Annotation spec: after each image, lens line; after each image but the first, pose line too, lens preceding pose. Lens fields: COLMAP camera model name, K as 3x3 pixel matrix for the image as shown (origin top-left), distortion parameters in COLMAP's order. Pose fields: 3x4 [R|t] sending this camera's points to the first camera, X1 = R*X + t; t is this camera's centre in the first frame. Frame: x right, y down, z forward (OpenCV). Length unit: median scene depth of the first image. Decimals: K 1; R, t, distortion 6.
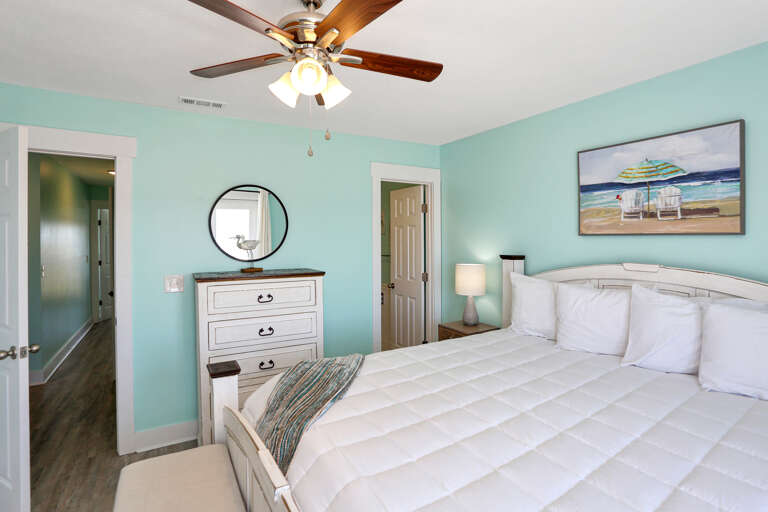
lens RADIAL K [[374.8, 0, 386.3], [0, 374.8, 242.0], [0, 0, 1]] dist [-0.025690, 0.000502]
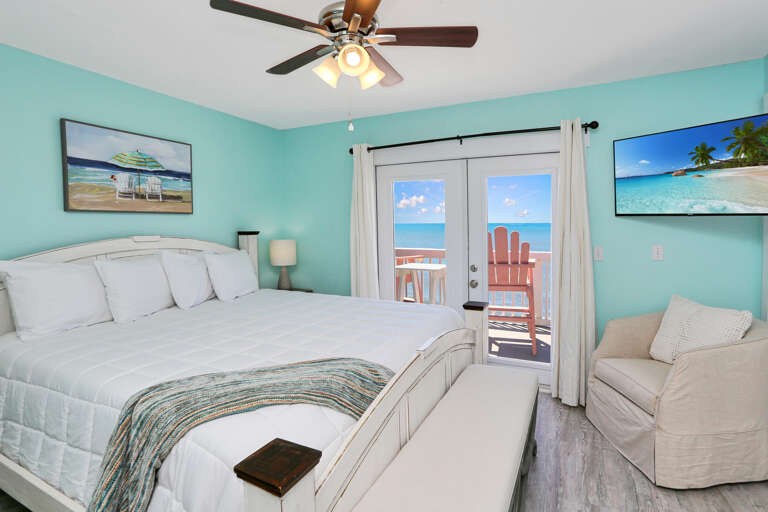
lens RADIAL K [[374.8, 0, 386.3], [0, 374.8, 242.0], [0, 0, 1]] dist [-0.025690, 0.000502]
pose [[-0.528276, -0.044808, 0.847890, -0.777929], [0.006362, 0.998370, 0.056724, 0.014168], [-0.849049, 0.035360, -0.527129, 0.952530]]
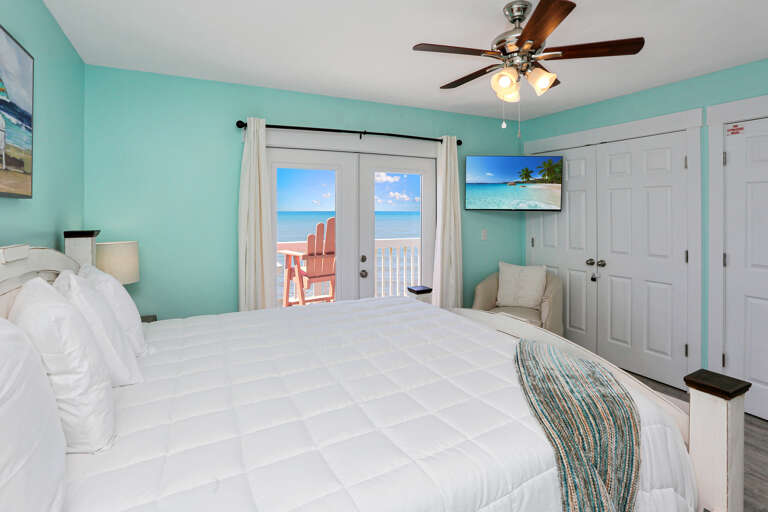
lens RADIAL K [[387.7, 0, 385.2], [0, 387.7, 207.8], [0, 0, 1]] dist [-0.032496, 0.000073]
pose [[-0.997381, -0.000869, 0.072326, 0.106759], [-0.001262, 0.999985, -0.005384, 0.003423], [-0.072320, -0.005461, -0.997367, 1.471266]]
